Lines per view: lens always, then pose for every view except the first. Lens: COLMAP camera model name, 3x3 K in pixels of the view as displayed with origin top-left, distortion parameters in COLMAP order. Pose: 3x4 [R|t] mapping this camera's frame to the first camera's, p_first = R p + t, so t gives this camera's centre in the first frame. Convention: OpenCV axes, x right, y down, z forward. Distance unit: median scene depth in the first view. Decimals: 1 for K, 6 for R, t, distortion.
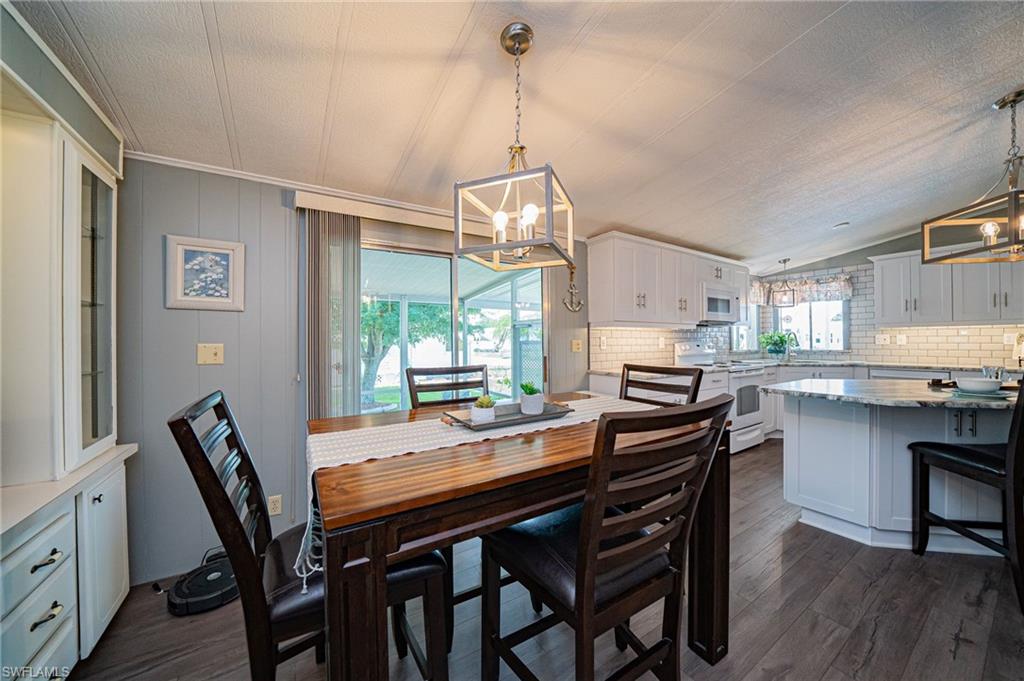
lens RADIAL K [[357.5, 0, 513.1], [0, 357.5, 341.1], [0, 0, 1]] dist [-0.025704, 0.003197]
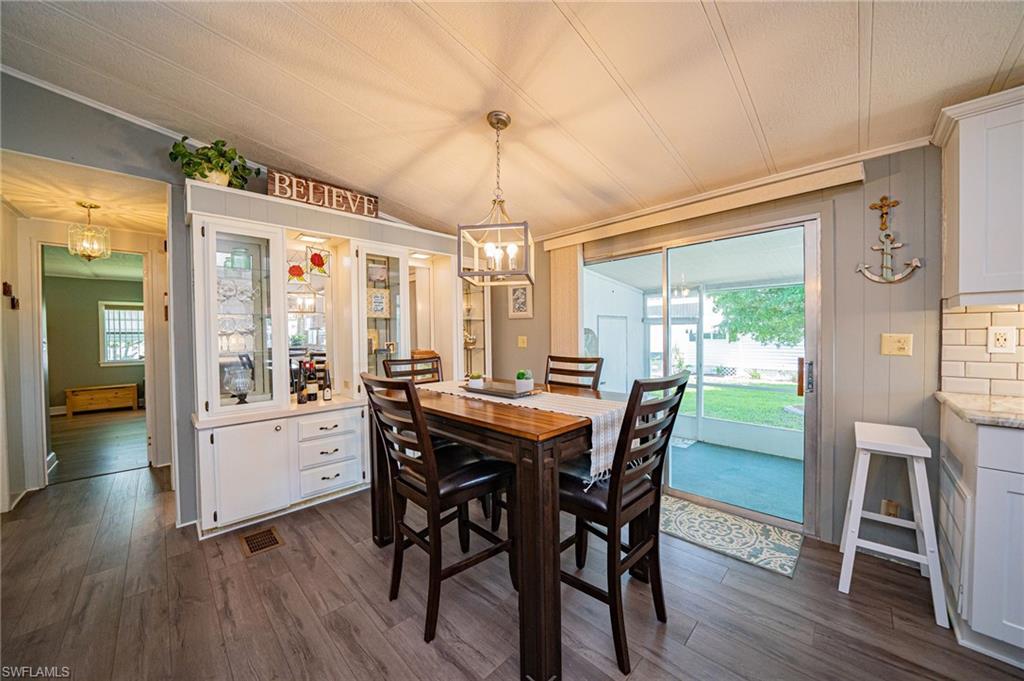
lens RADIAL K [[357.5, 0, 514.8], [0, 357.5, 338.6], [0, 0, 1]] dist [-0.025704, 0.003197]
pose [[0.226371, 0.013841, -0.973943, 0.464344], [0.004493, 0.999874, 0.015254, -0.005195], [0.974031, -0.007829, 0.226280, 0.245986]]
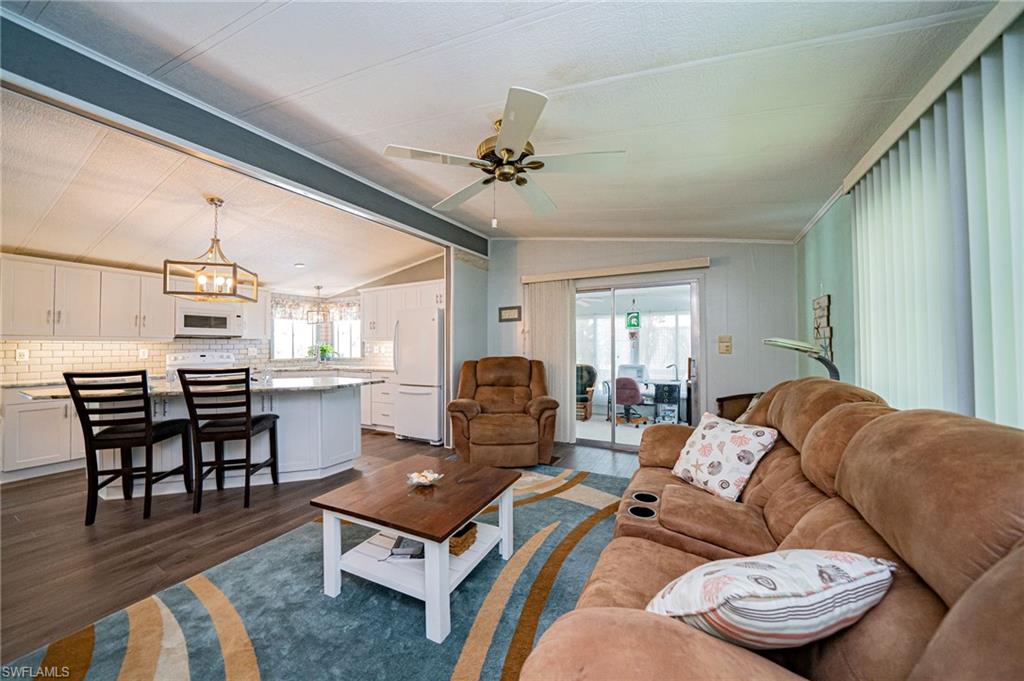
lens RADIAL K [[357.5, 0, 511.6], [0, 357.5, 341.5], [0, 0, 1]] dist [-0.025704, 0.003197]
pose [[0.871458, 0.005741, 0.490437, 0.872566], [0.003876, 0.999820, -0.018591, -0.008749], [-0.490455, 0.018103, 0.871278, -0.510812]]
